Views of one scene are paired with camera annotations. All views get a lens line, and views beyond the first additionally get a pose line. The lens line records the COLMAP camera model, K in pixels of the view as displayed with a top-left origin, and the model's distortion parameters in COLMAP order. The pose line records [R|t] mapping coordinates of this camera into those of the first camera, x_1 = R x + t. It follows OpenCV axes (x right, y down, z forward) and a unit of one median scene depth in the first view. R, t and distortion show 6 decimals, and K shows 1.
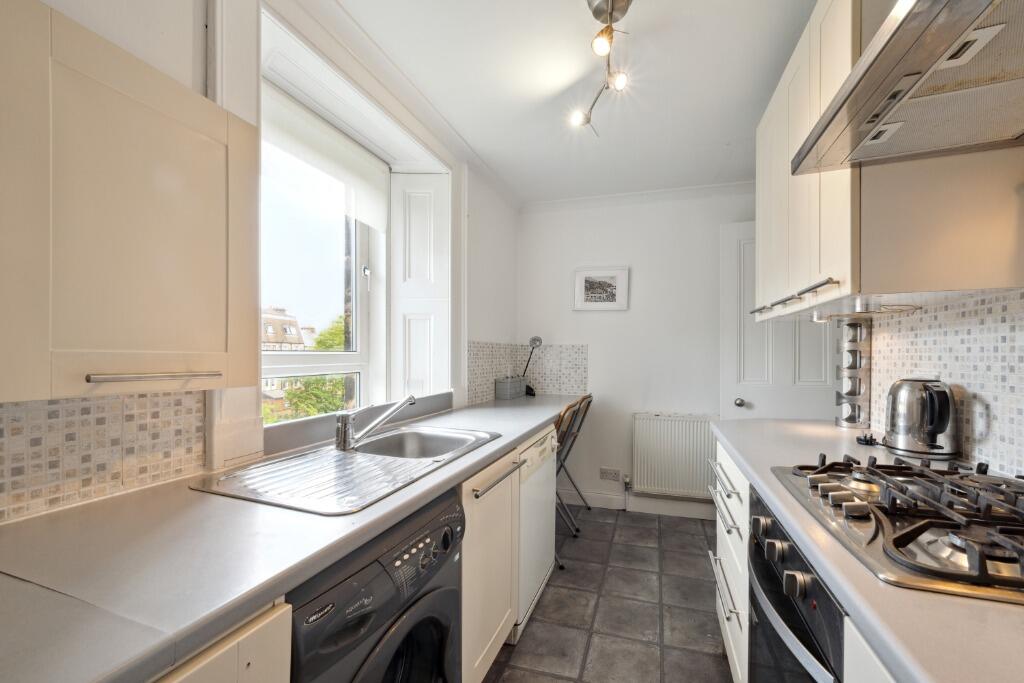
lens RADIAL K [[414.2, 0, 513.3], [0, 414.2, 359.4], [0, 0, 1]] dist [-0.001899, 0.000021]
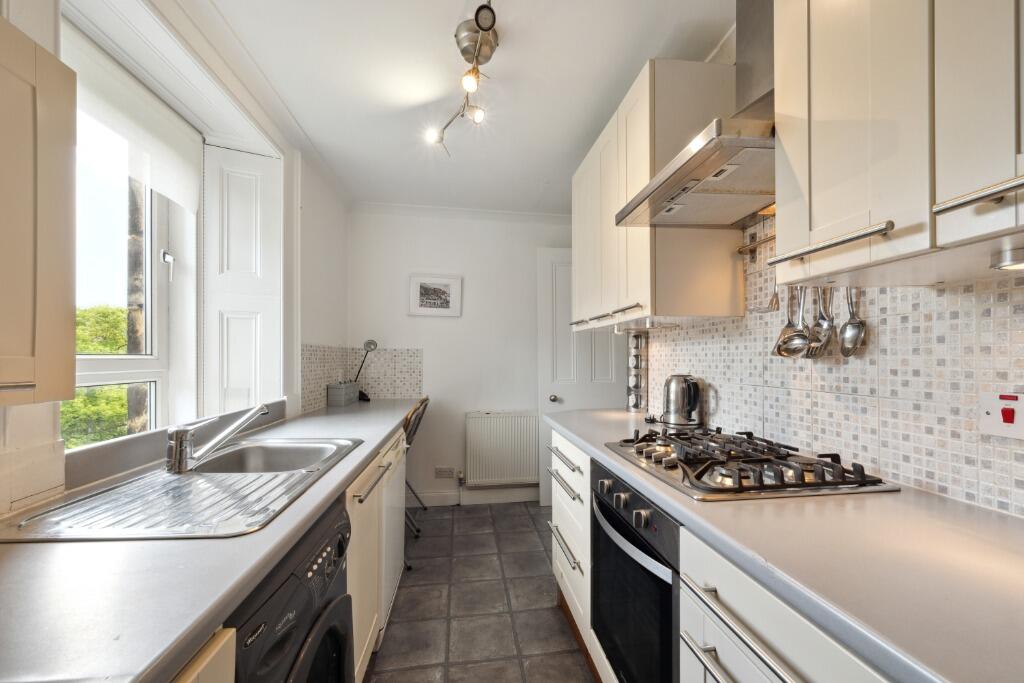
lens RADIAL K [[414.2, 0, 513.3], [0, 414.2, 359.4], [0, 0, 1]] dist [-0.001899, 0.000021]
pose [[0.899522, -0.002768, 0.436867, -0.139137], [0.006801, 0.999947, -0.007669, -0.000014], [-0.436822, 0.009870, 0.899494, -0.042649]]
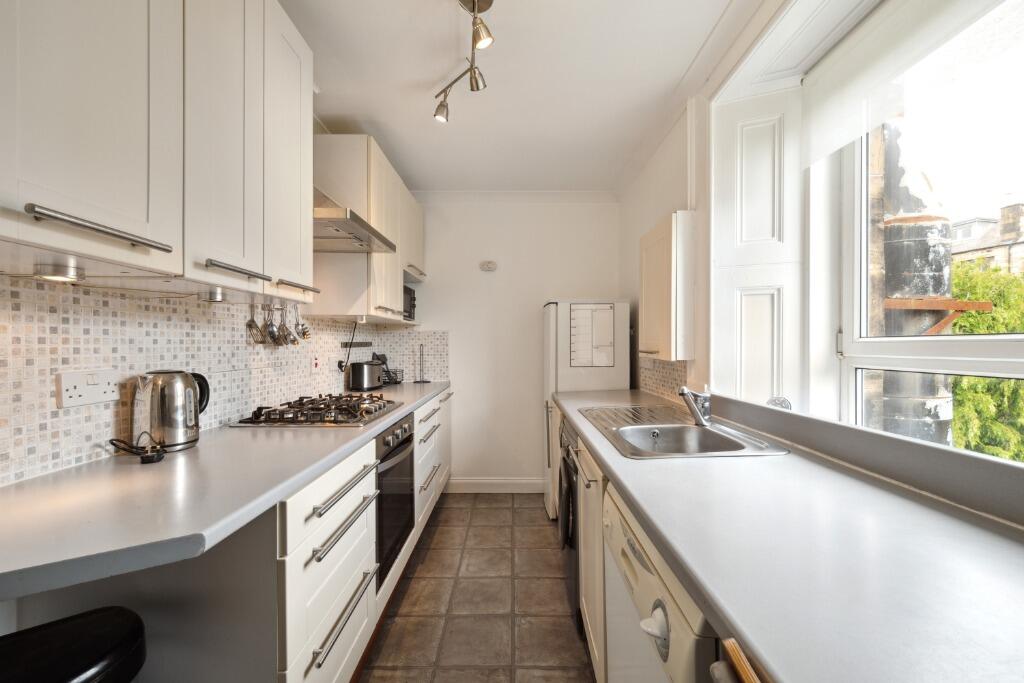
lens RADIAL K [[414.2, 0, 513.3], [0, 414.2, 359.4], [0, 0, 1]] dist [-0.001899, 0.000021]
pose [[-0.945329, 0.016352, -0.325707, 0.383838], [0.001241, 0.998915, 0.046547, -0.017949], [0.326115, 0.043598, -0.944324, 1.599869]]
